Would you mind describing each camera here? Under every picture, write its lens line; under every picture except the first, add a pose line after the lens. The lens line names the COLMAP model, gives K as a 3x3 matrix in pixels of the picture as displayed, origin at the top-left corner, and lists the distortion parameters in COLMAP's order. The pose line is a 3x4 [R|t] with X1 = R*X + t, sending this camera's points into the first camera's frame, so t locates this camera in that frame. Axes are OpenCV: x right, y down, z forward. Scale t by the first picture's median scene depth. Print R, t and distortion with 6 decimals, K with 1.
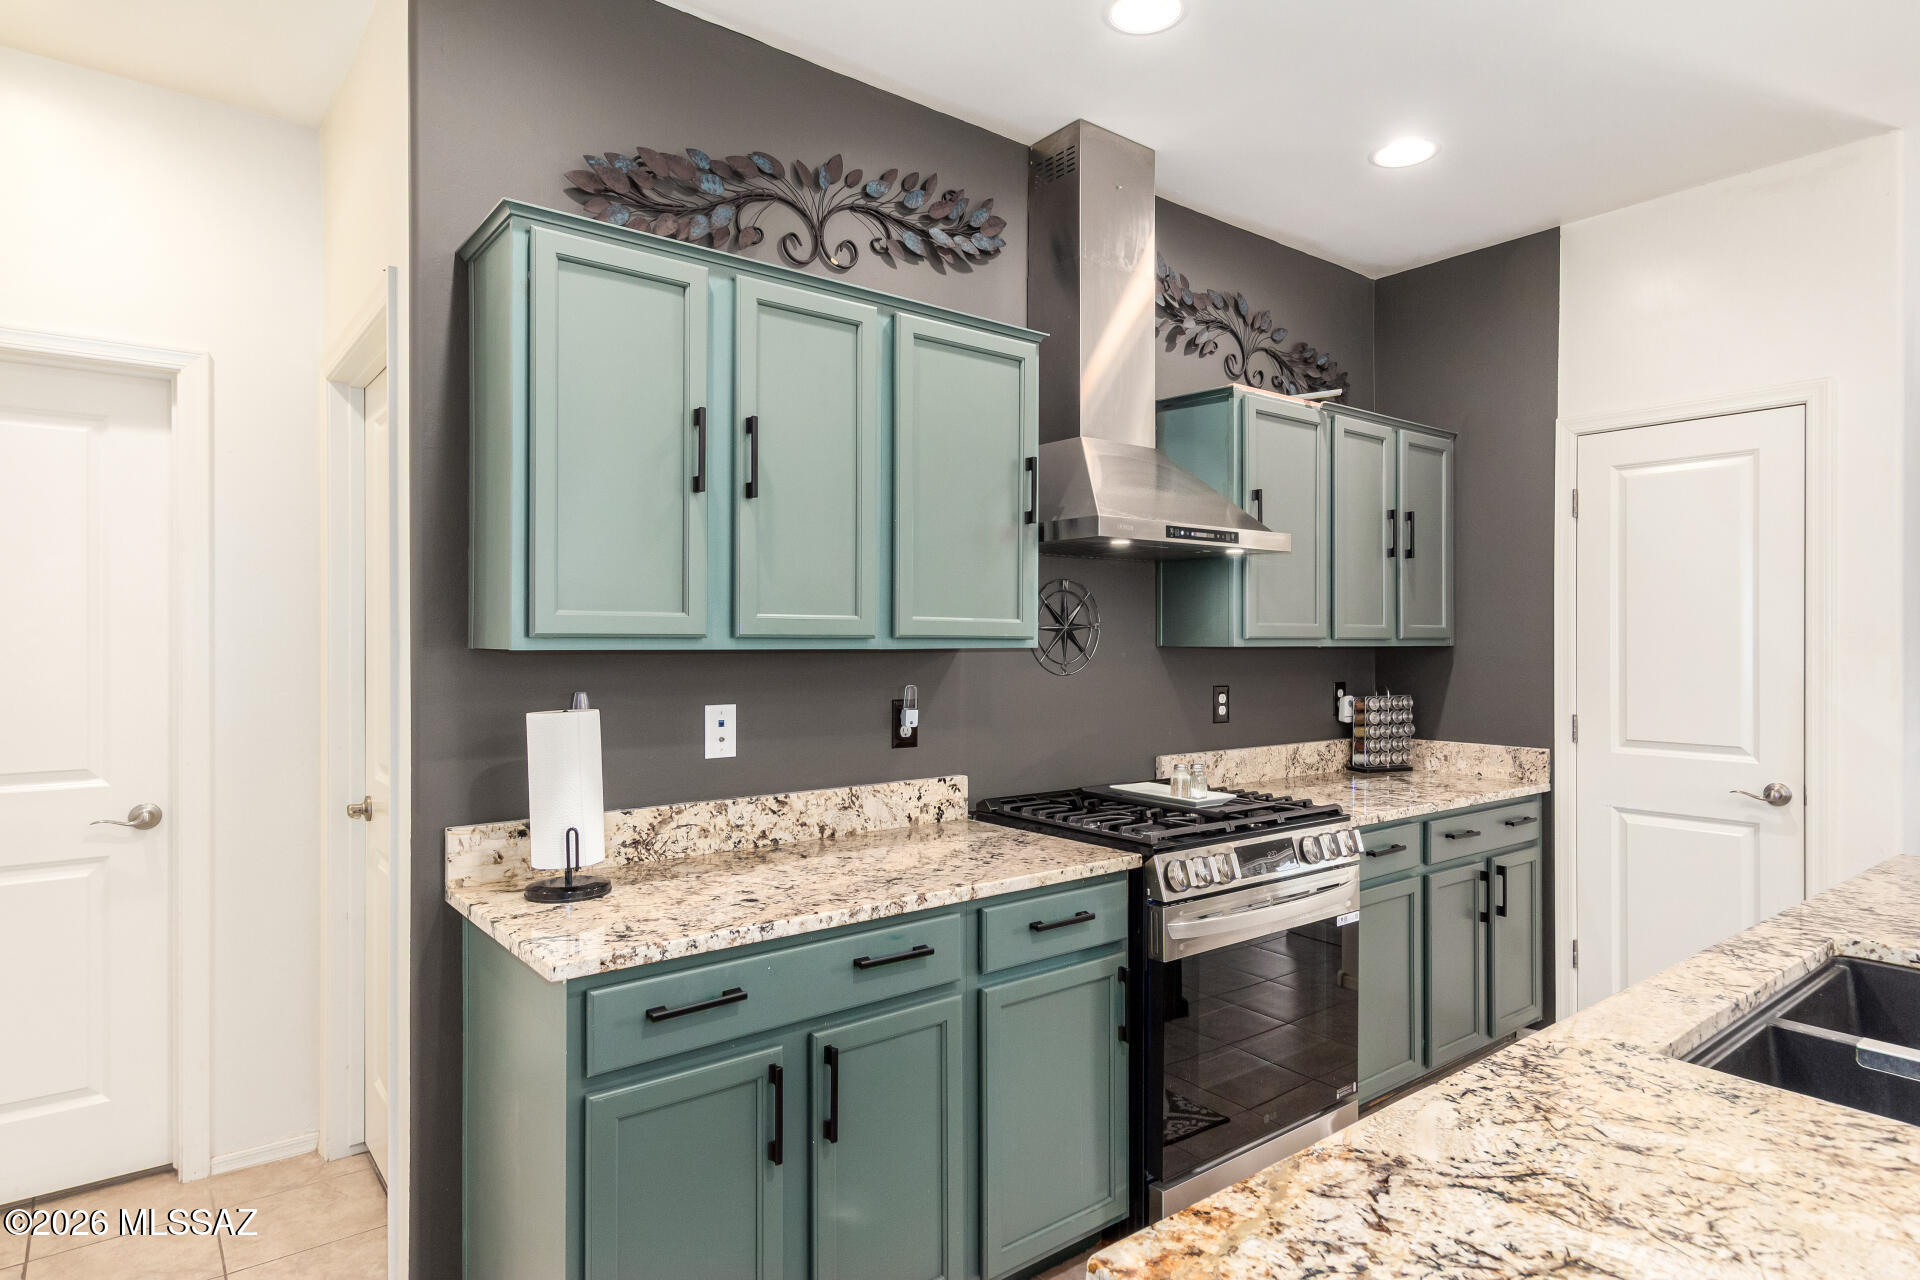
lens RADIAL K [[1064.4, 0, 974.1], [0, 1064.4, 640.1], [0, 0, 1]] dist [-0.000865, 0.000277]
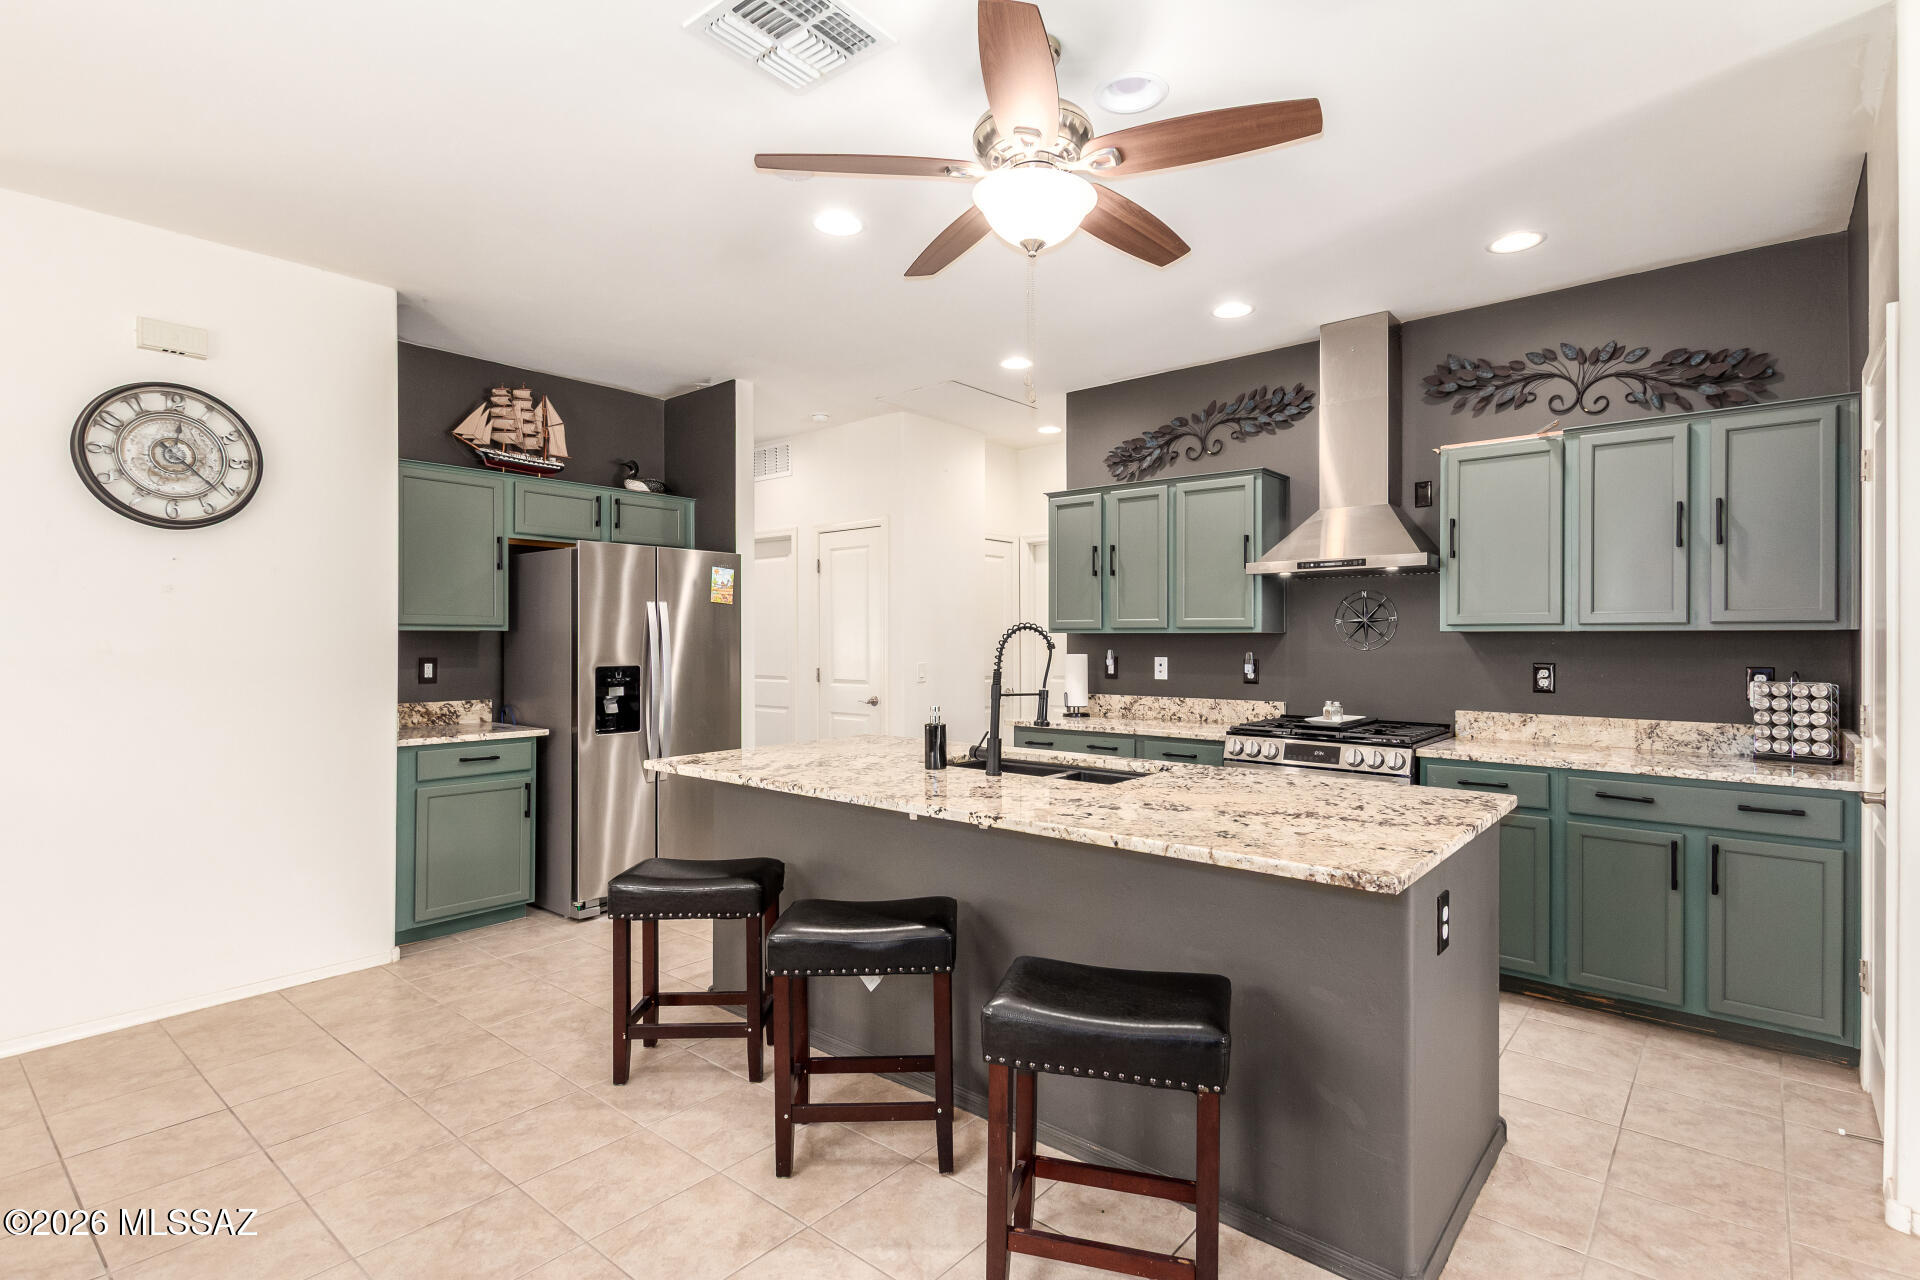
lens RADIAL K [[922.1, 0, 1002.6], [0, 922.1, 641.2], [0, 0, 1]] dist [0.014191, -0.004529]
pose [[0.217594, 0.000561, -0.976039, 1.518484], [0.000418, 1.000000, 0.000668, 0.020884], [0.976039, -0.000553, 0.217594, 0.181500]]
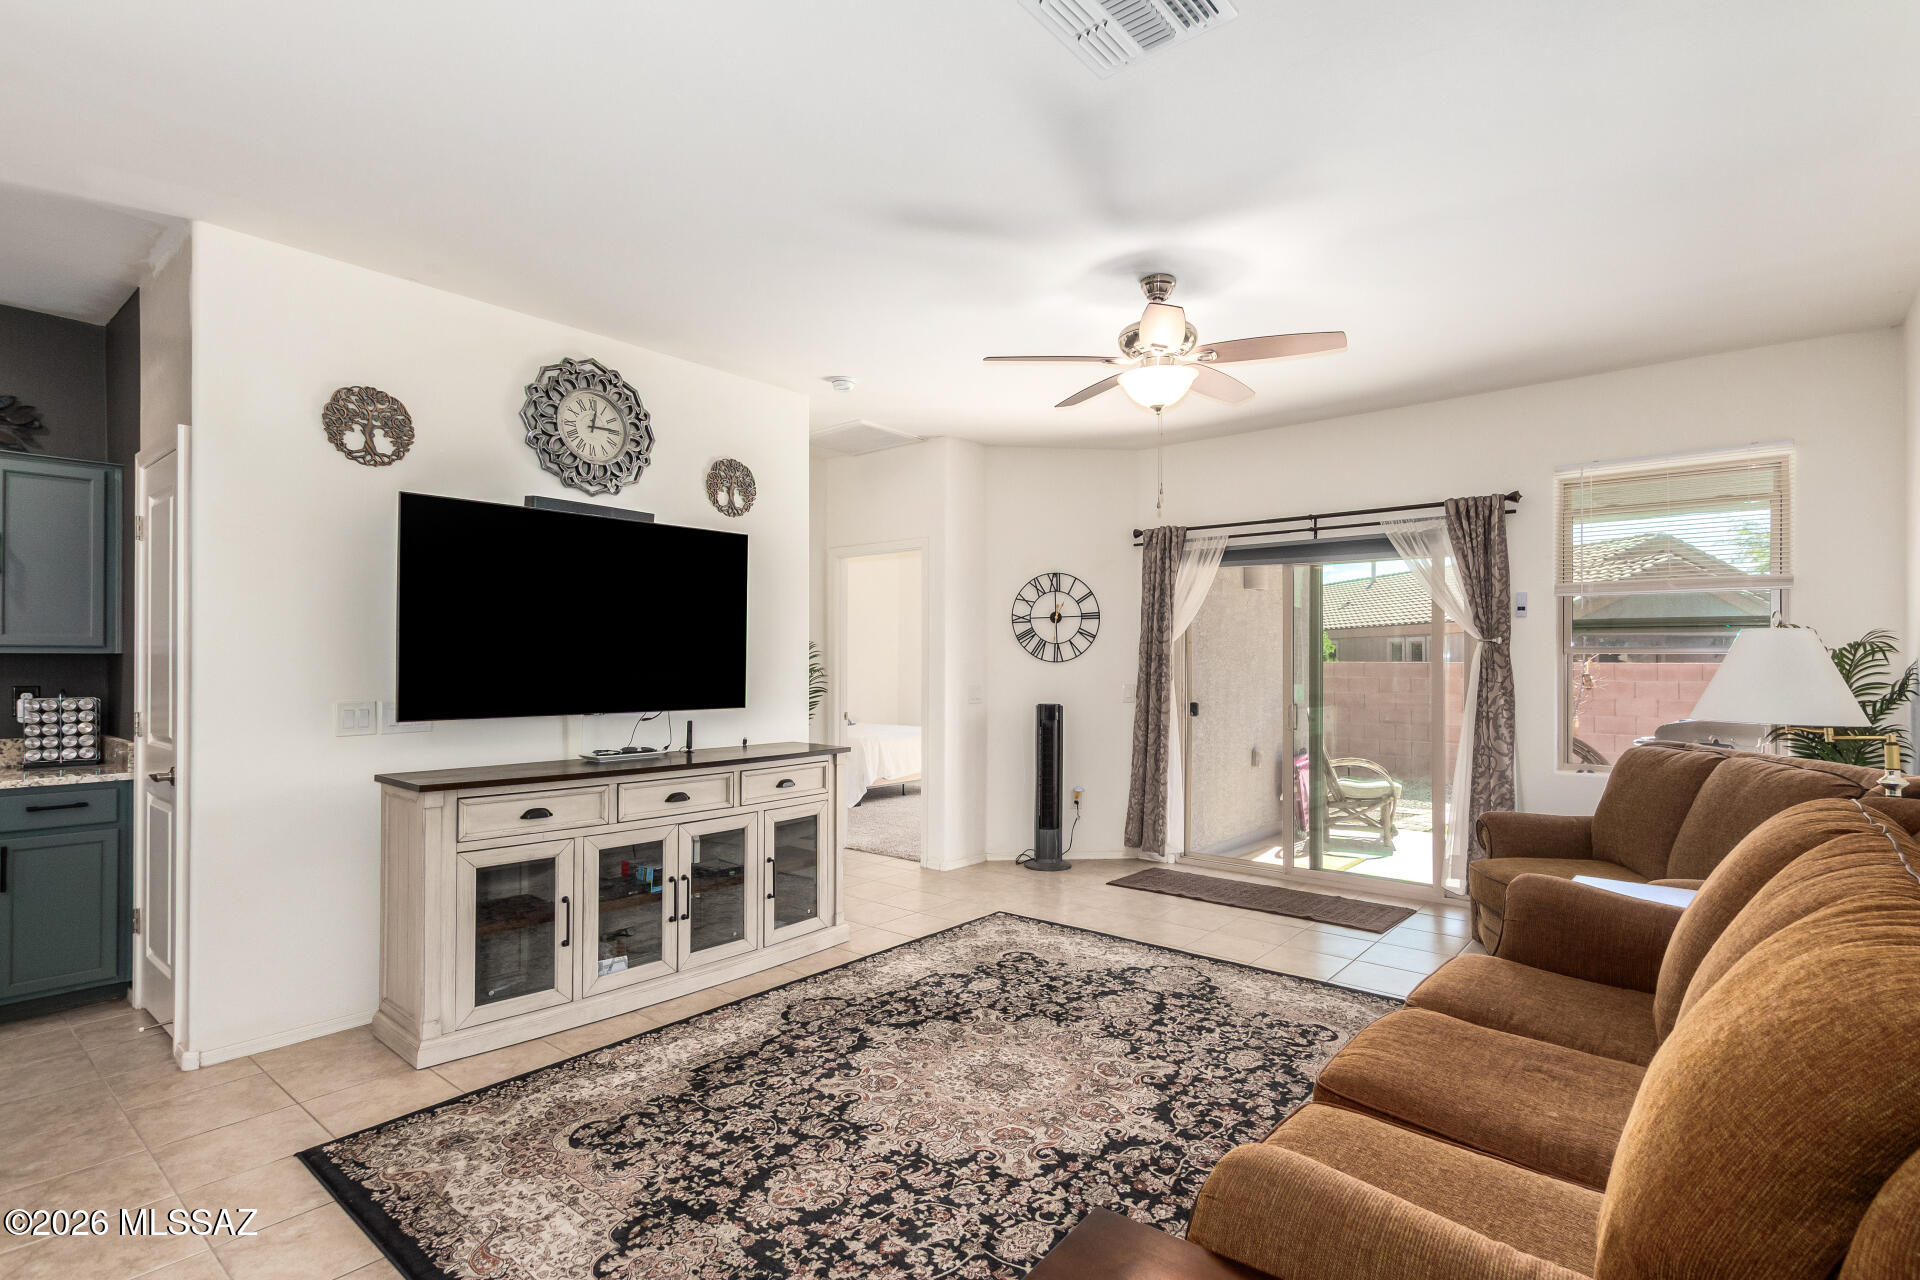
lens RADIAL K [[922.1, 0, 968.7], [0, 922.1, 660.0], [0, 0, 1]] dist [0.014191, -0.004529]
pose [[0.977301, 0.000051, 0.211856, 1.604414], [0.000045, 1.000000, -0.000449, 0.018821], [-0.211856, 0.000449, 0.977301, -0.217283]]
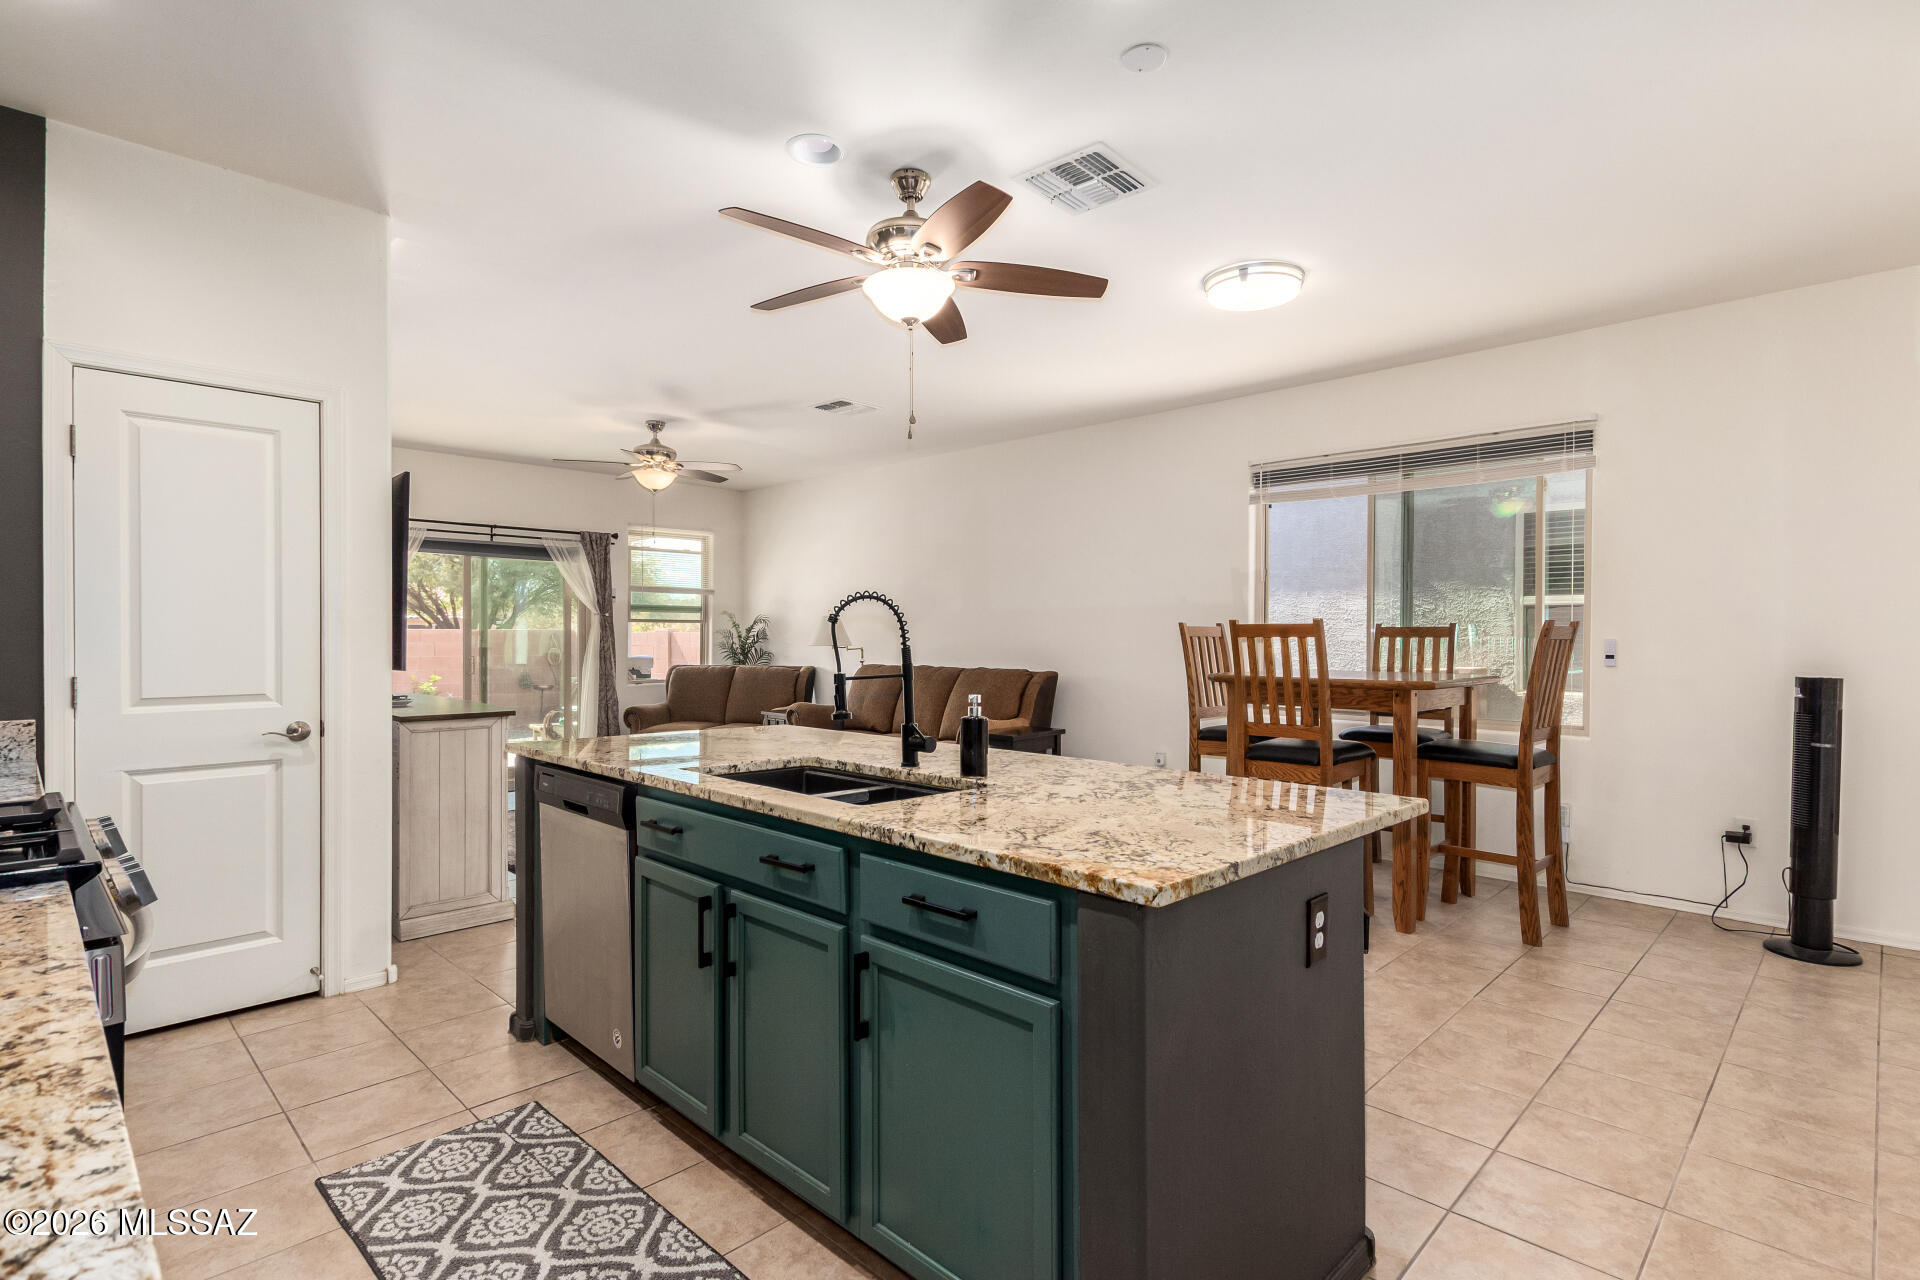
lens RADIAL K [[922.1, 0, 997.3], [0, 922.1, 640.1], [0, 0, 1]] dist [0.014191, -0.004529]
pose [[-0.143503, -0.008359, 0.989615, -0.415383], [-0.003253, 0.999963, 0.007975, 0.038946], [-0.989644, -0.002075, -0.143525, 0.442944]]
